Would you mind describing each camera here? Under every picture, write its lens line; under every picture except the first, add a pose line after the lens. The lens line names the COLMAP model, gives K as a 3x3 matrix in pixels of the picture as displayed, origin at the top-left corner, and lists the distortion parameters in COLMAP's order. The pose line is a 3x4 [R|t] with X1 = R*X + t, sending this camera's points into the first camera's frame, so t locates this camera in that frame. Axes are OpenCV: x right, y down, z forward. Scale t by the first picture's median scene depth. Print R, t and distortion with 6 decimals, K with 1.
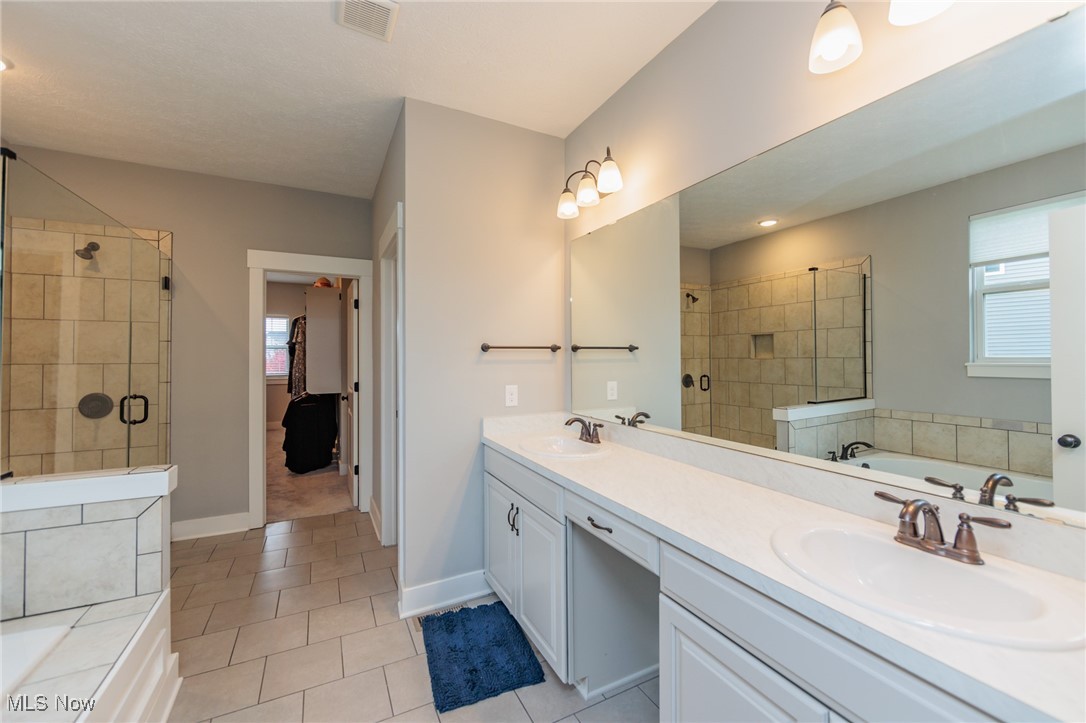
lens RADIAL K [[426.8, 0, 547.4], [0, 426.8, 356.3], [0, 0, 1]] dist [-0.000557, 0.000189]
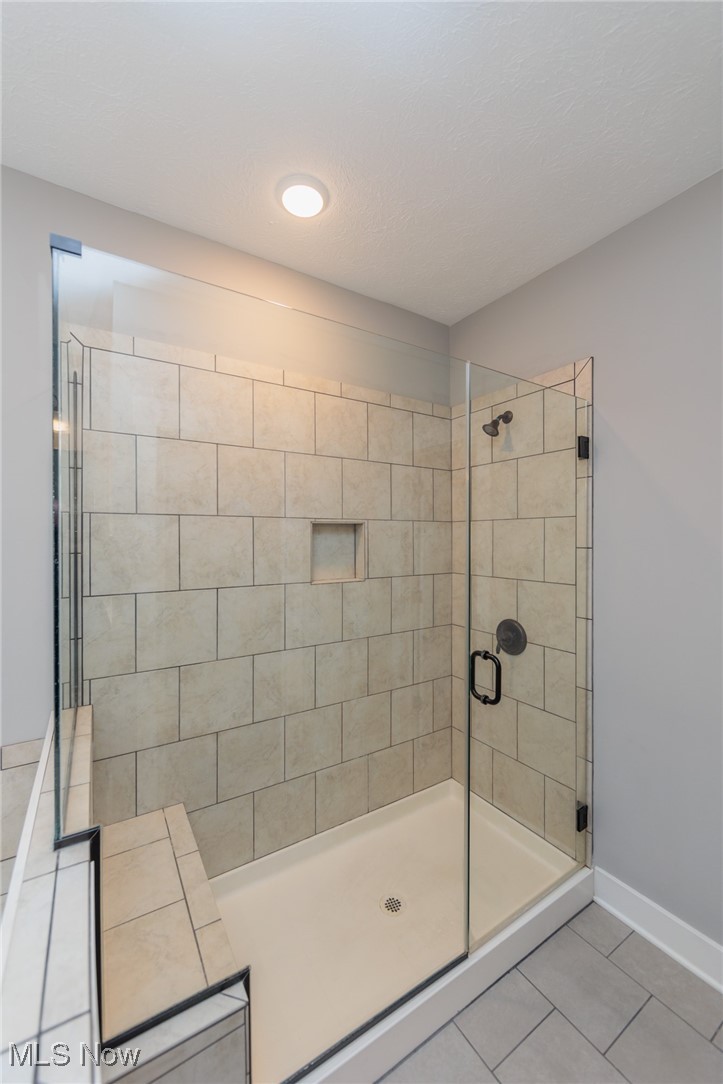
lens RADIAL K [[426.1, 0, 361.9], [0, 426.1, 533.8], [0, 0, 1]] dist [-0.000557, 0.000189]
pose [[0.085786, -0.002536, -0.996310, -0.353824], [0.002841, 0.999993, -0.002301, -0.055809], [0.996310, -0.002633, 0.085792, 0.670818]]
